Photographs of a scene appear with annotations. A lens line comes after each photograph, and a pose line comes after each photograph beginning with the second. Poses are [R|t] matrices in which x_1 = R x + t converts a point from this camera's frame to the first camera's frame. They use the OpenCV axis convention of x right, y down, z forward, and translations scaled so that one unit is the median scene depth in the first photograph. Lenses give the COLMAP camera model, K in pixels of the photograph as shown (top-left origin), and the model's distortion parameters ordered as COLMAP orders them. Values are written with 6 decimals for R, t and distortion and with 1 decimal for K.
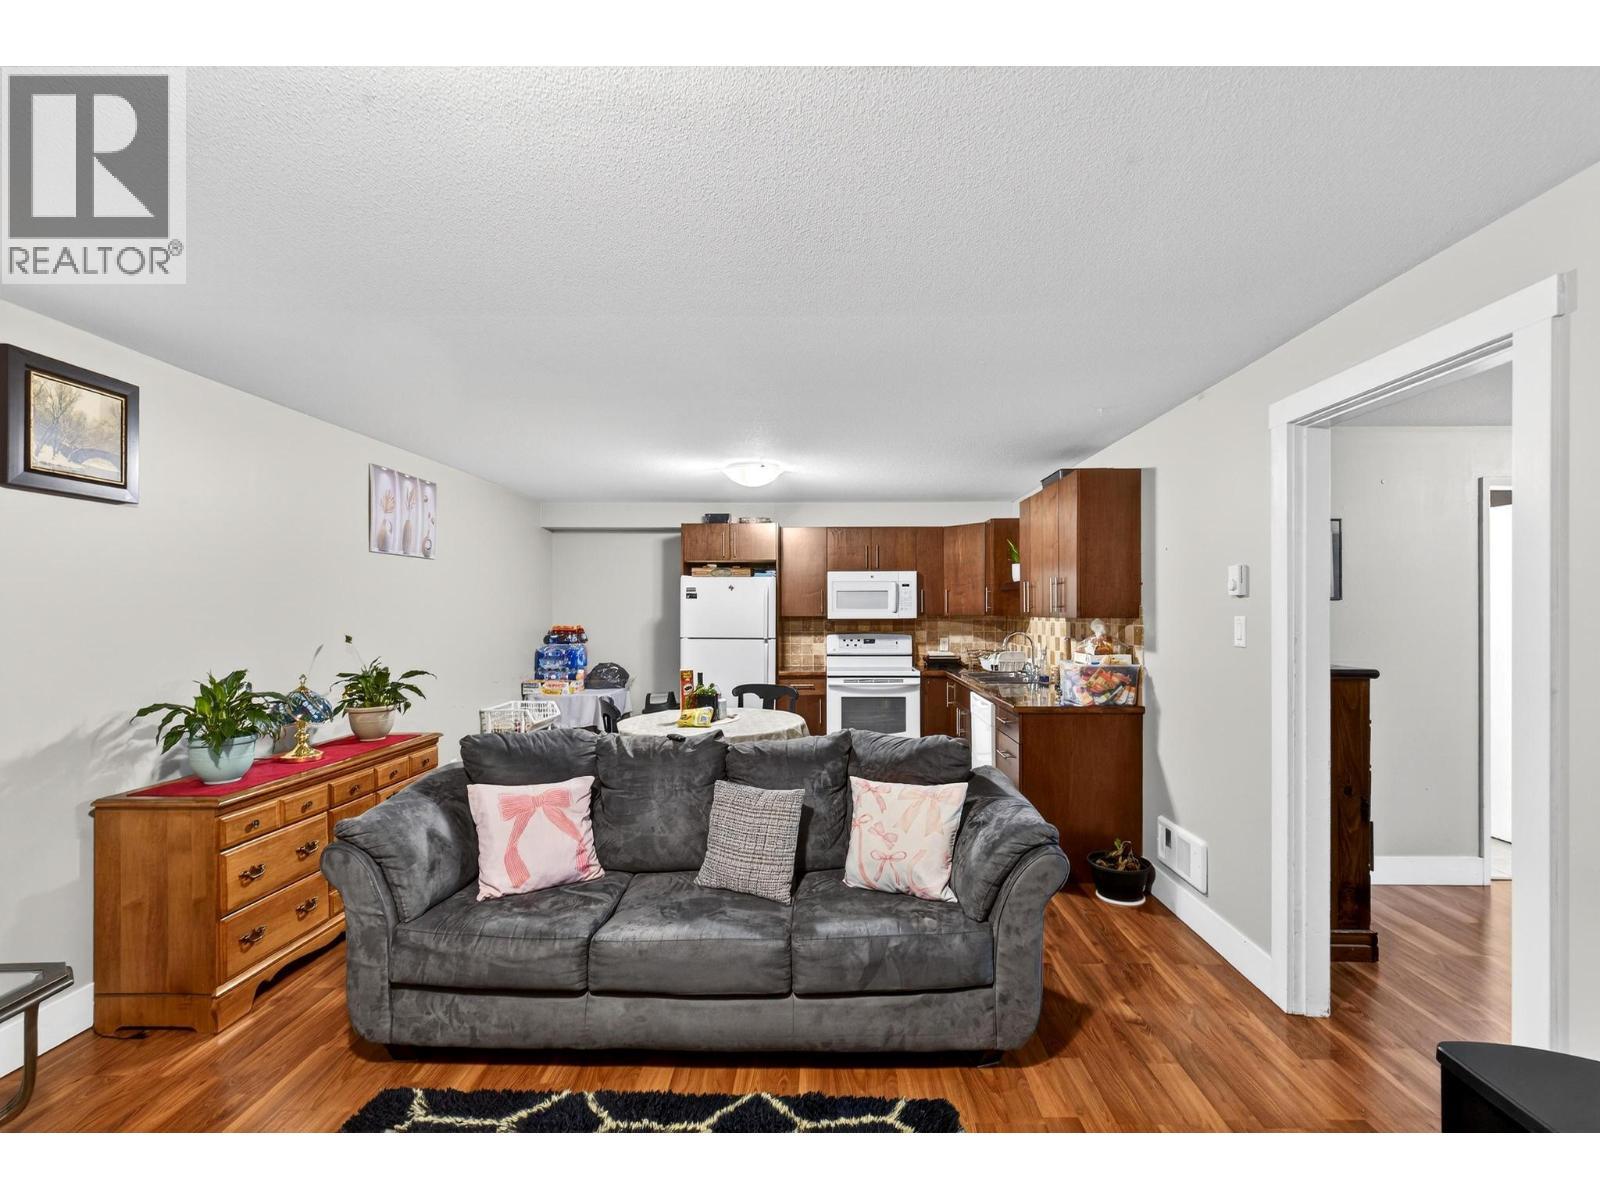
lens RADIAL K [[733.8, 0, 808.7], [0, 733.8, 605.3], [0, 0, 1]] dist [-0.001189, -0.000096]
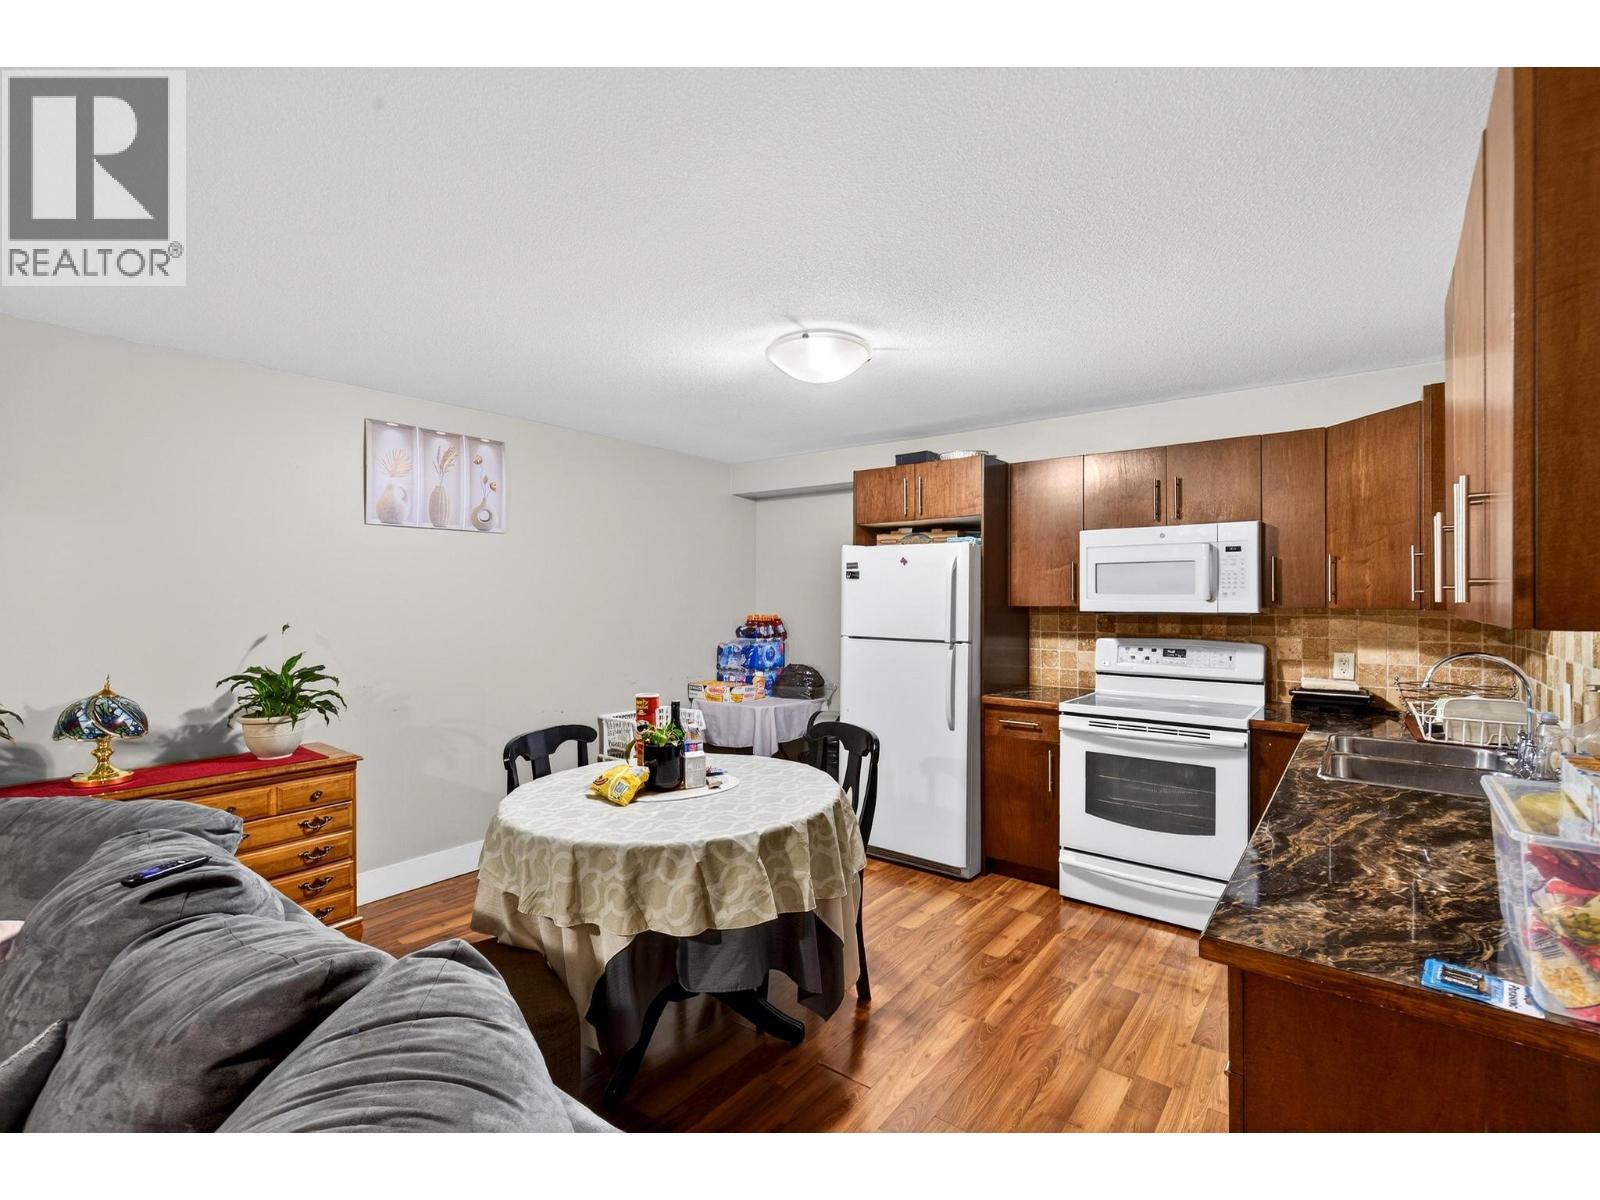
lens RADIAL K [[733.8, 0, 798.0], [0, 733.8, 591.0], [0, 0, 1]] dist [-0.001189, -0.000096]
pose [[0.808018, -0.001566, -0.589156, 0.187904], [0.000797, 0.999998, -0.001565, 0.003098], [0.589157, 0.000795, 0.808018, 0.398837]]
